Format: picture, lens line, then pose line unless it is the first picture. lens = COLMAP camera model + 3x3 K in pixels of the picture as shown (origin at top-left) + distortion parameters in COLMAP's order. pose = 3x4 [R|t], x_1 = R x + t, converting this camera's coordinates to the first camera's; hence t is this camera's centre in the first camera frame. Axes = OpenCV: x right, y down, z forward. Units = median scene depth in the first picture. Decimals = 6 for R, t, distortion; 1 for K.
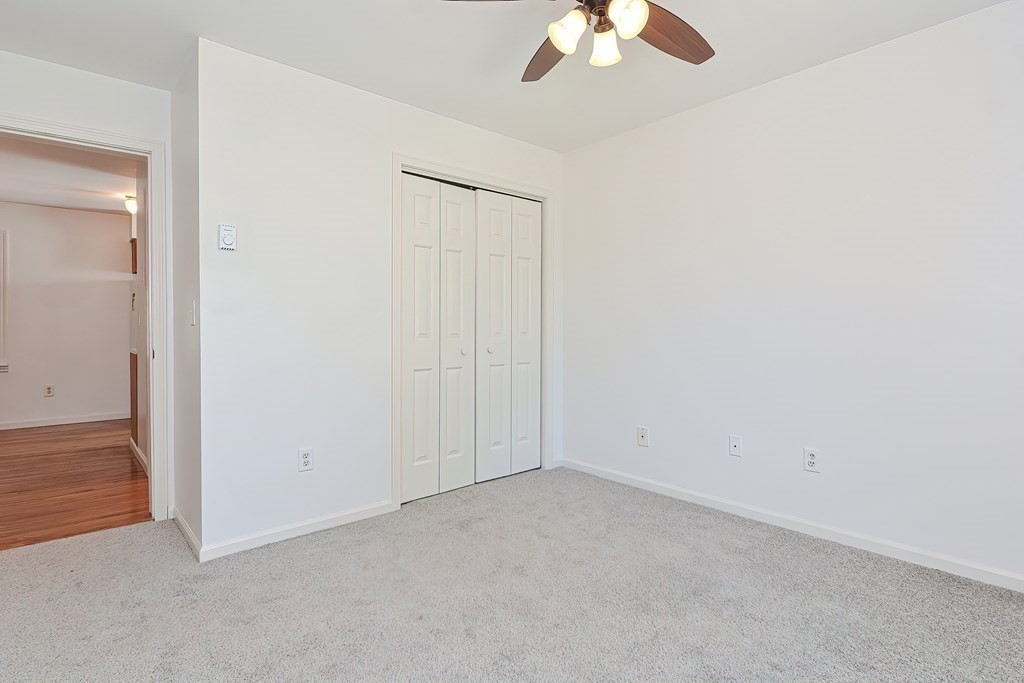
lens RADIAL K [[500.9, 0, 512.0], [0, 500.9, 341.5], [0, 0, 1]] dist [0.000141, -0.010798]
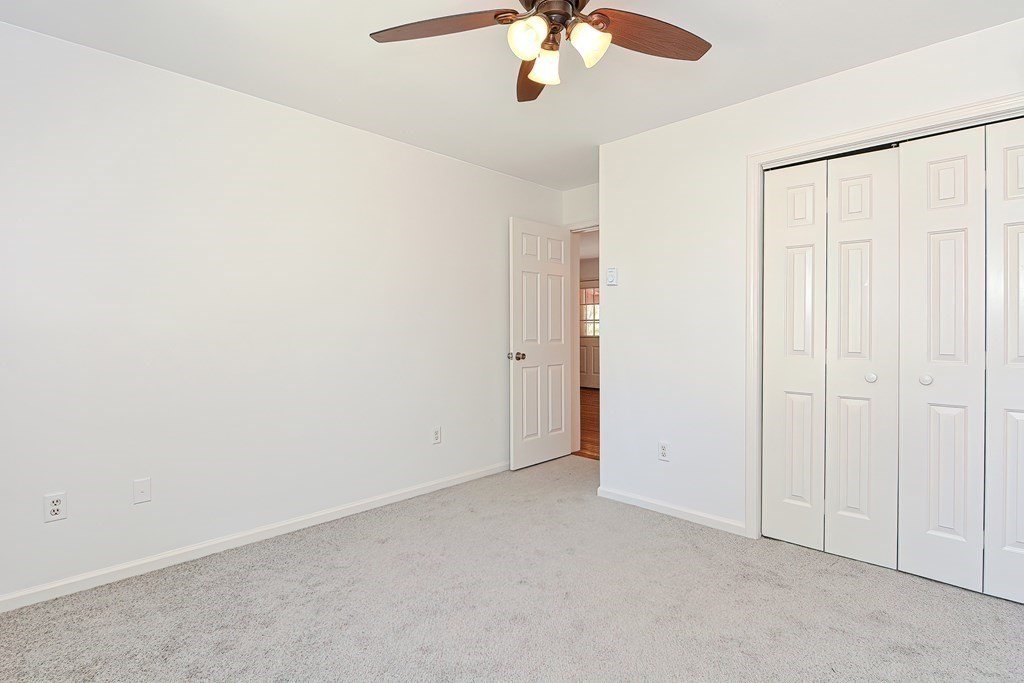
lens RADIAL K [[467.8, 0, 512.0], [0, 467.8, 341.5], [0, 0, 1]] dist [0.000126, -0.014737]
pose [[0.093596, 0.015972, -0.995482, 0.632688], [-0.032777, 0.999379, 0.012952, -0.026674], [0.995071, 0.031417, 0.094062, 0.505333]]
